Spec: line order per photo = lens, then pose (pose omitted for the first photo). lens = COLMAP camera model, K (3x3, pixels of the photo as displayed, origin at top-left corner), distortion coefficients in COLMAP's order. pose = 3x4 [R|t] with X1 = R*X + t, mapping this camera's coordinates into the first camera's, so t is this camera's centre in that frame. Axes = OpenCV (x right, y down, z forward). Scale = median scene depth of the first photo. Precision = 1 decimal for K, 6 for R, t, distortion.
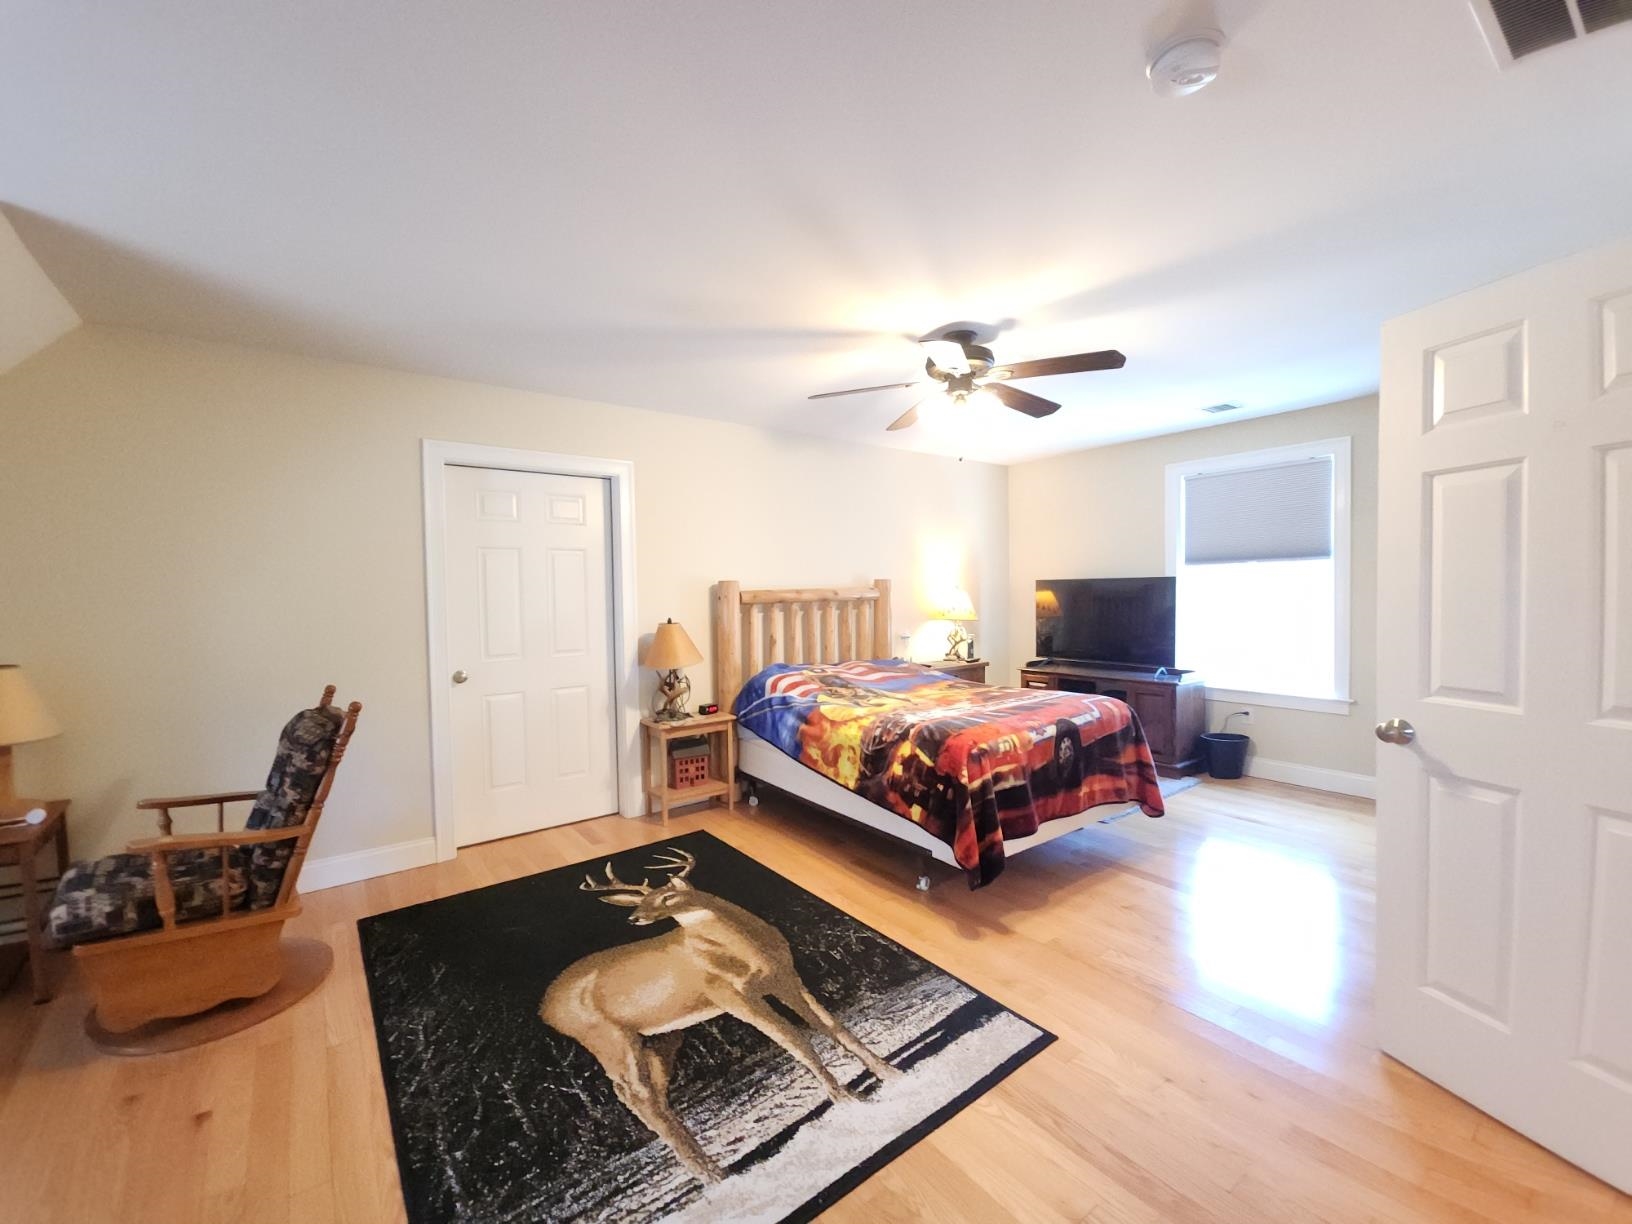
lens RADIAL K [[665.9, 0, 810.3], [0, 665.9, 610.6], [0, 0, 1]] dist [0.013134, -0.009538]
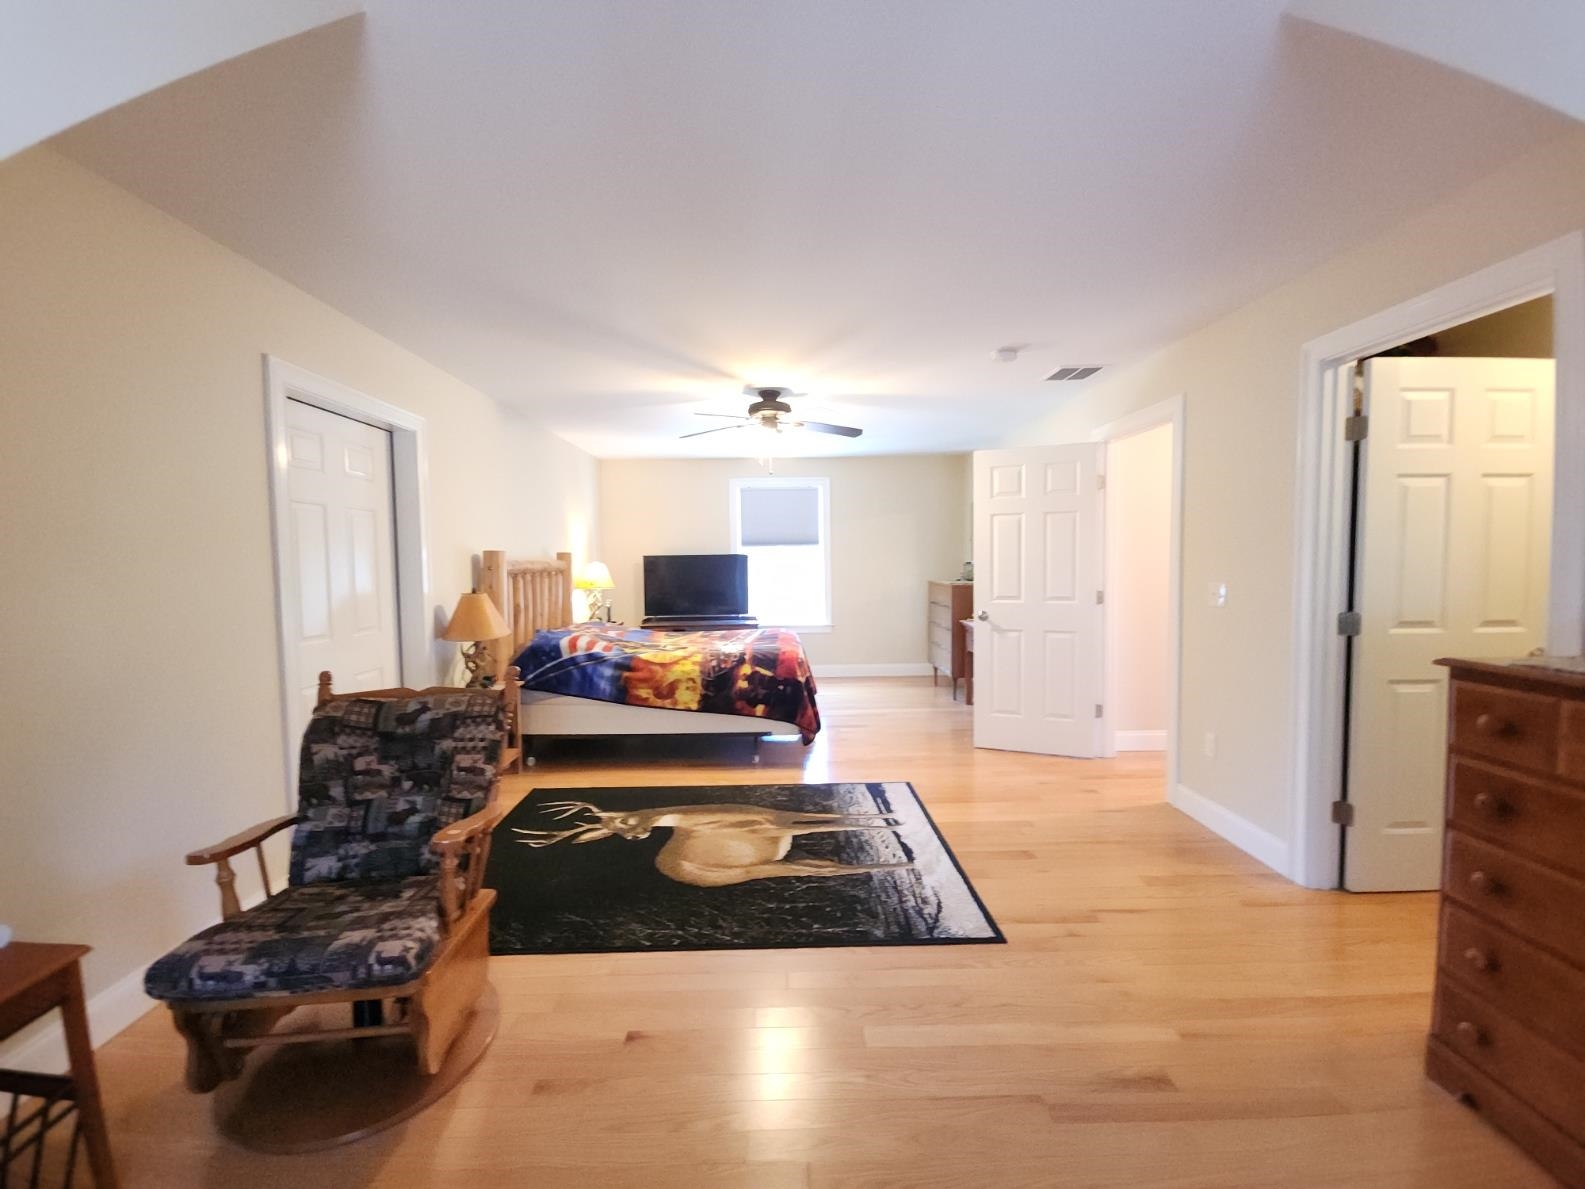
lens RADIAL K [[642.8, 0, 790.0], [0, 642.8, 592.4], [0, 0, 1]] dist [-0.000060, -0.000063]
pose [[0.590158, -0.030646, 0.806706, -0.987165], [0.026900, 0.999471, 0.018290, 0.019566], [-0.806839, 0.010906, 0.590670, 0.107729]]
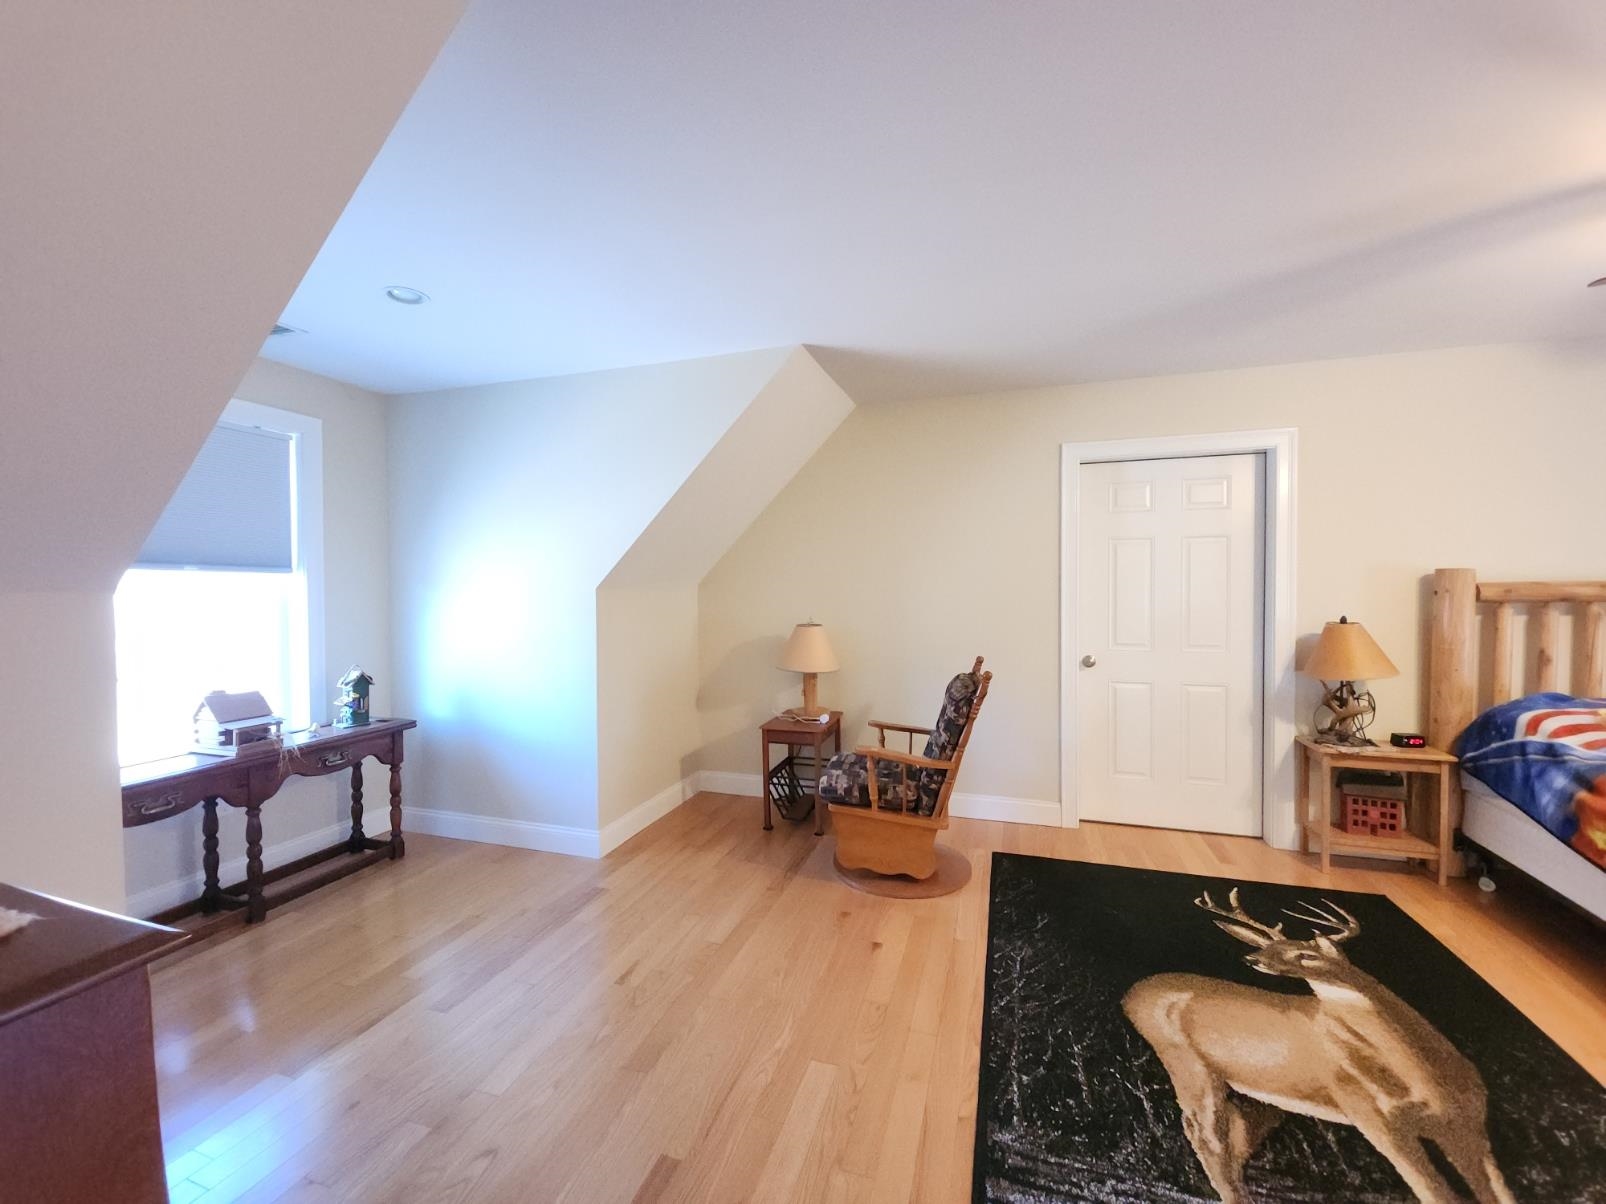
lens RADIAL K [[654.3, 0, 799.4], [0, 654.3, 604.4], [0, 0, 1]] dist [0.023631, -0.013885]
pose [[0.575549, 0.034212, -0.817052, 0.082023], [-0.028020, 0.999363, 0.022107, -0.002921], [0.817287, 0.010170, 0.576141, 0.019961]]
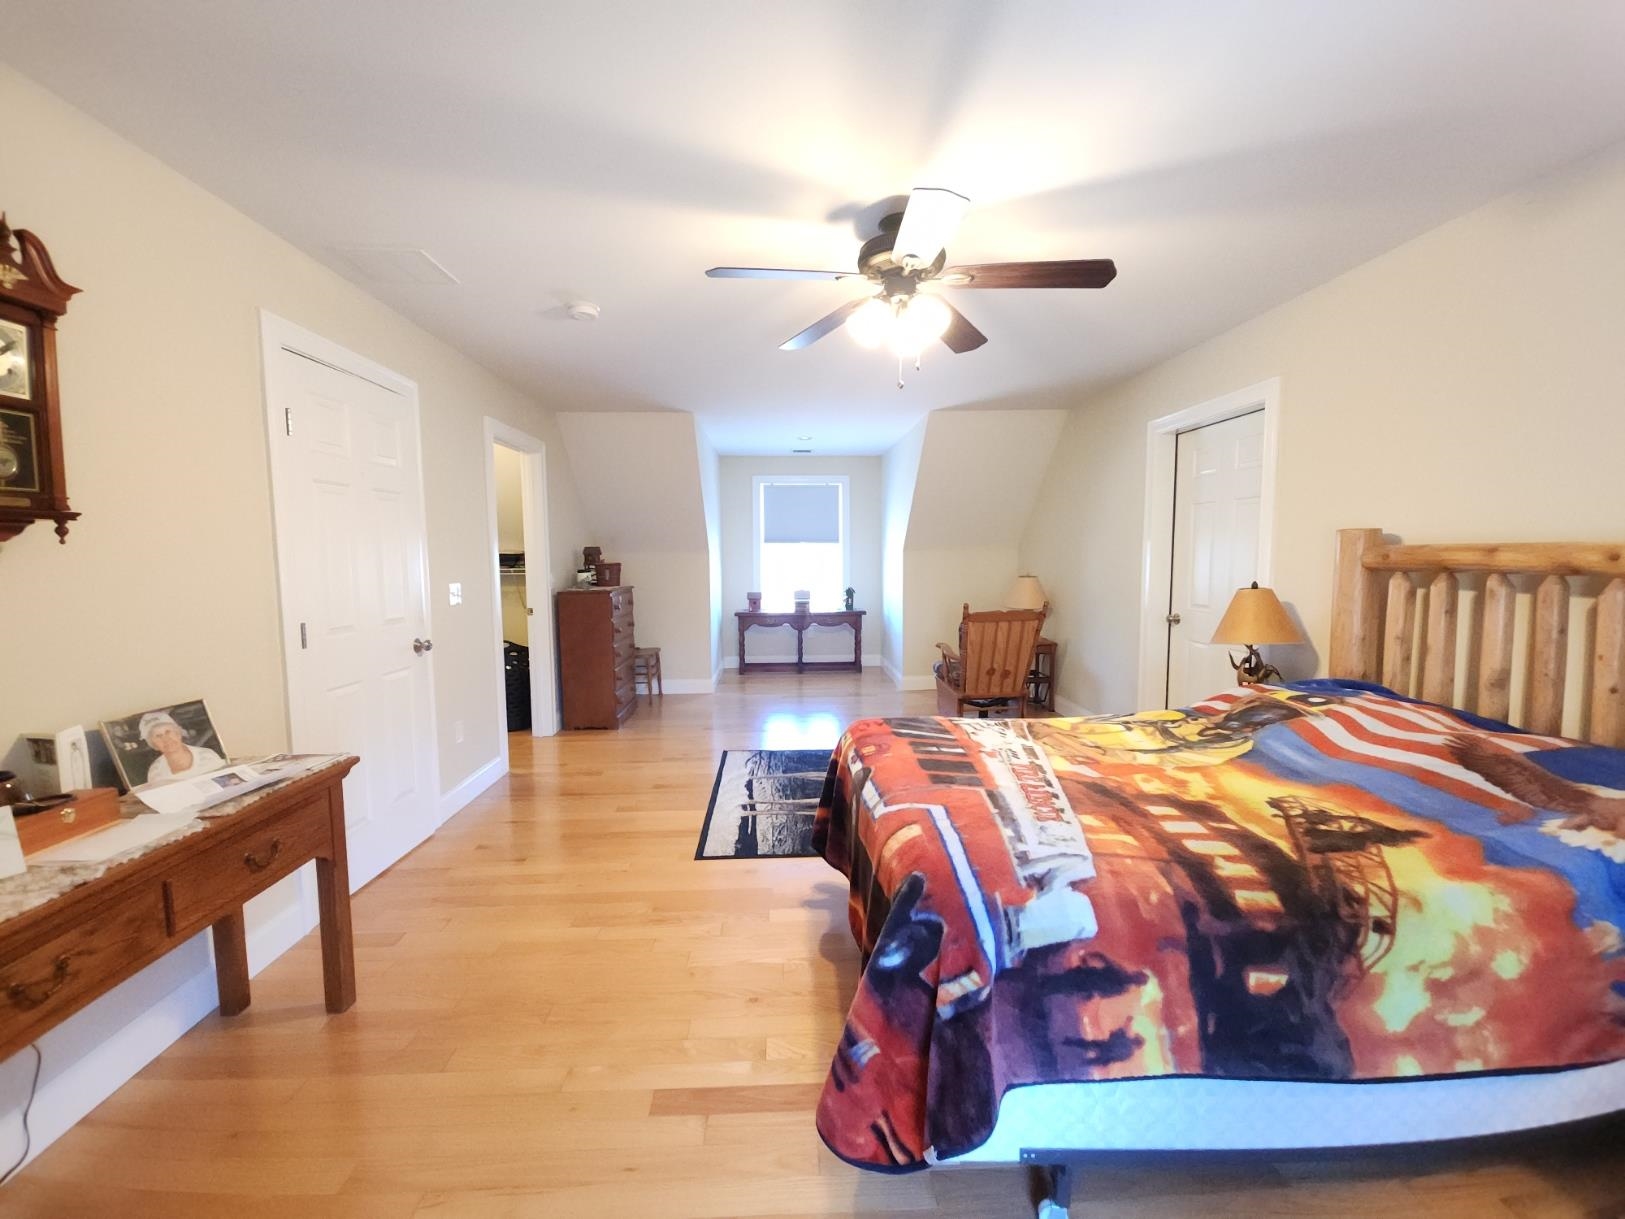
lens RADIAL K [[675.9, 0, 812.5], [0, 675.9, 609.5], [0, 0, 1]] dist [0.000329, 0.000036]
pose [[-0.564477, 0.093124, -0.820179, 1.006048], [-0.005918, 0.993134, 0.116835, -0.062760], [0.825427, 0.070805, -0.560050, 1.449277]]
